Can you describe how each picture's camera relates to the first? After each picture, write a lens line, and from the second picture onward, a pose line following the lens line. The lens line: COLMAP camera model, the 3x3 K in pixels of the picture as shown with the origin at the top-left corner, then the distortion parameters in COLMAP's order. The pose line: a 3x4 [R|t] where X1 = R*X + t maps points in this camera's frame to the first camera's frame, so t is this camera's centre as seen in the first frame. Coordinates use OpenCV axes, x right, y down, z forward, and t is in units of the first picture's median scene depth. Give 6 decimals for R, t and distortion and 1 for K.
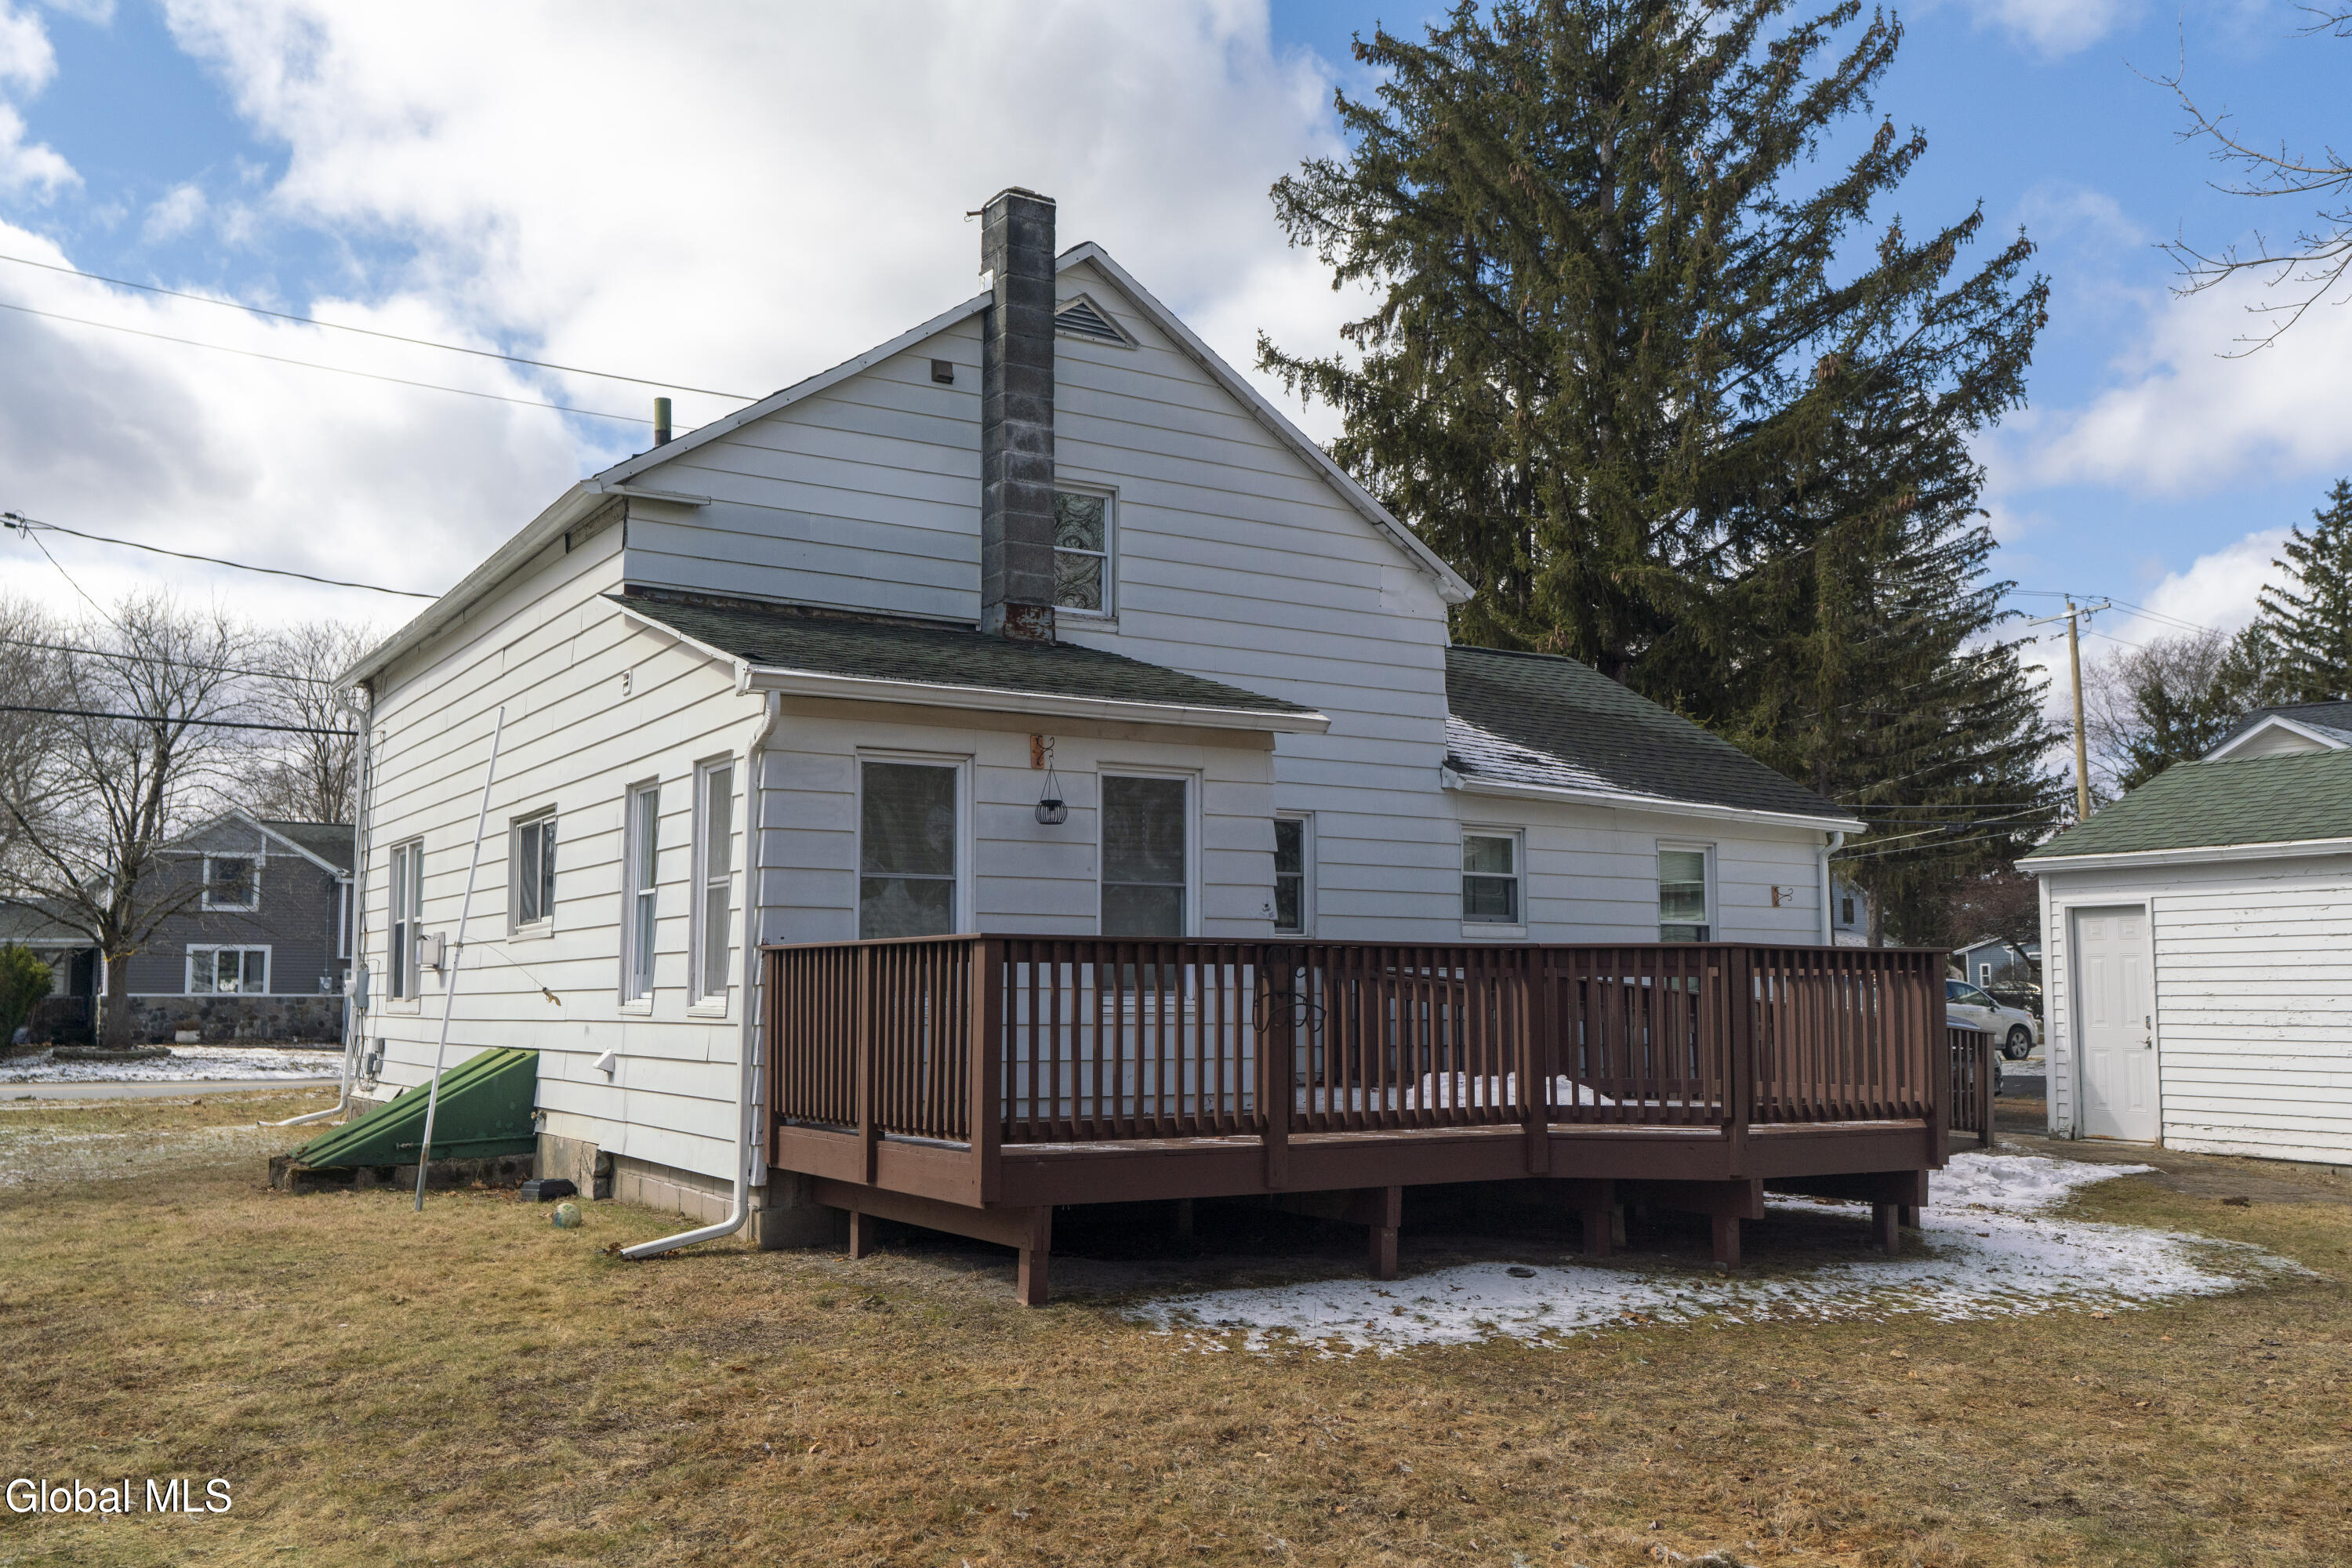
lens RADIAL K [[2067.1, 0, 1176.1], [0, 2067.1, 789.4], [0, 0, 1]] dist [0.009125, 0.001361]
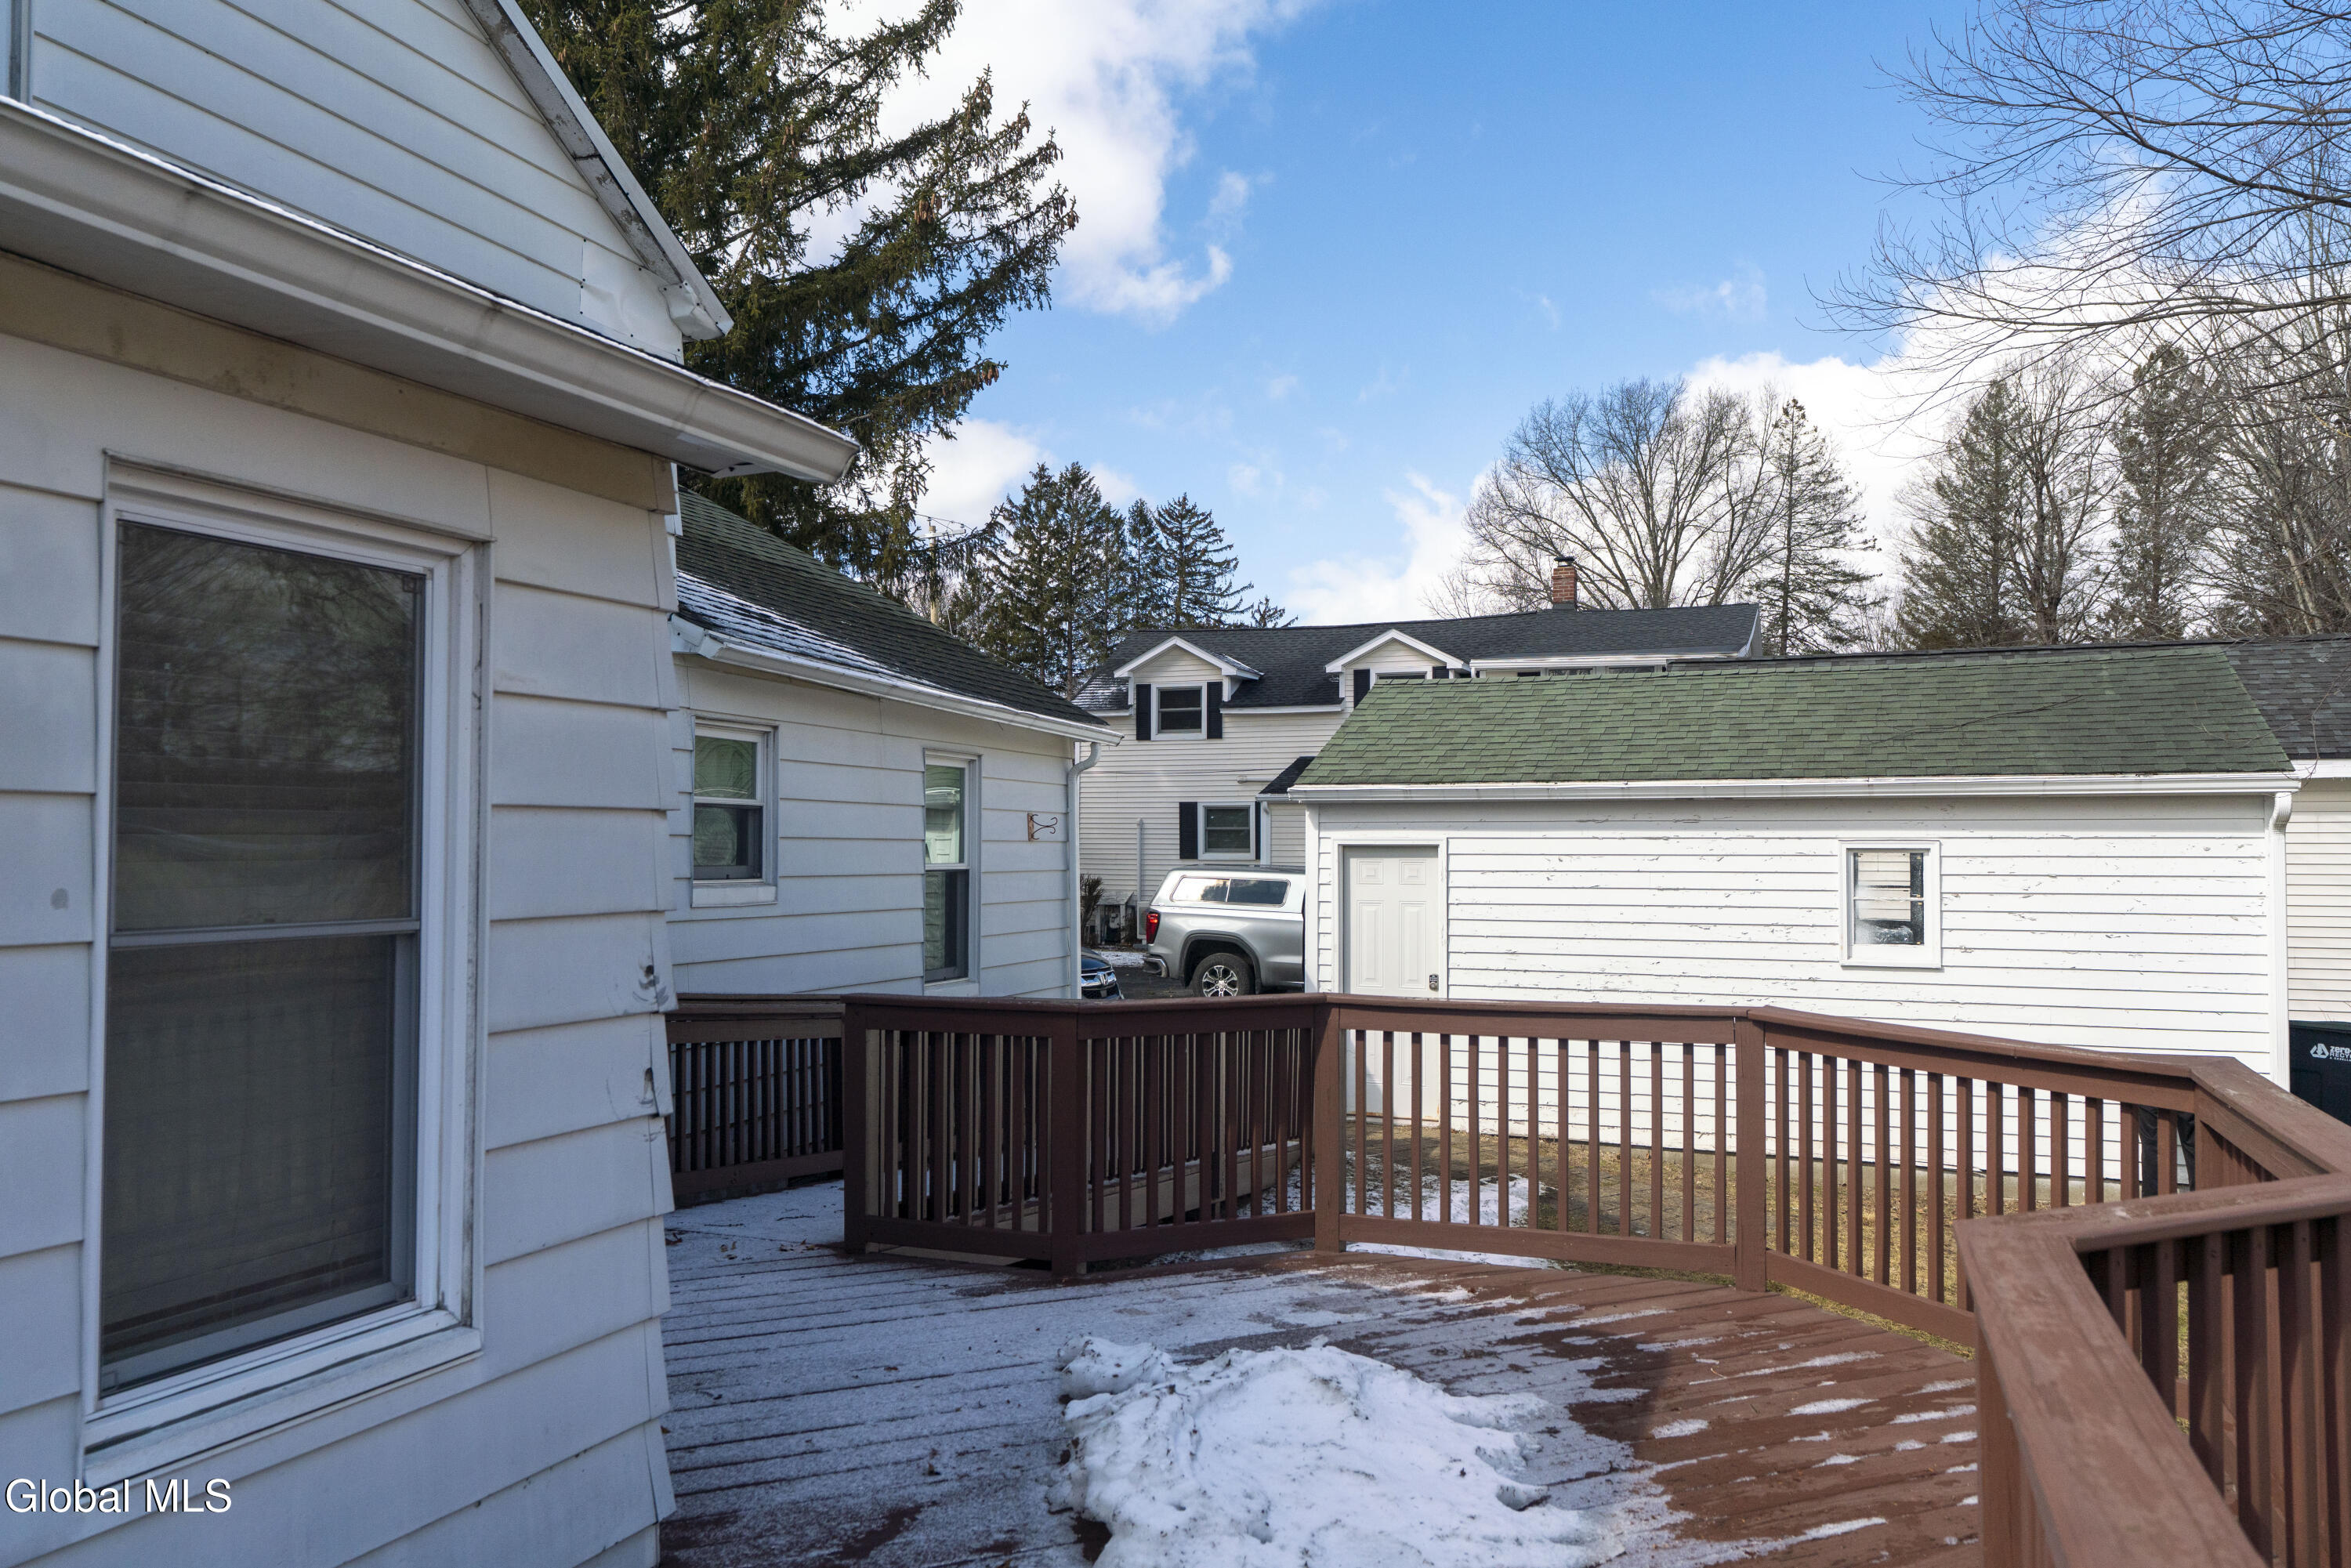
lens RADIAL K [[1653.8, 0, 1191.3], [0, 1653.8, 767.3], [0, 0, 1]] dist [0.045025, -0.000471]
pose [[0.788435, 0.029612, 0.614404, -0.023560], [-0.064361, 0.997329, 0.034524, 0.003386], [-0.611741, -0.066764, 0.788236, 0.310595]]
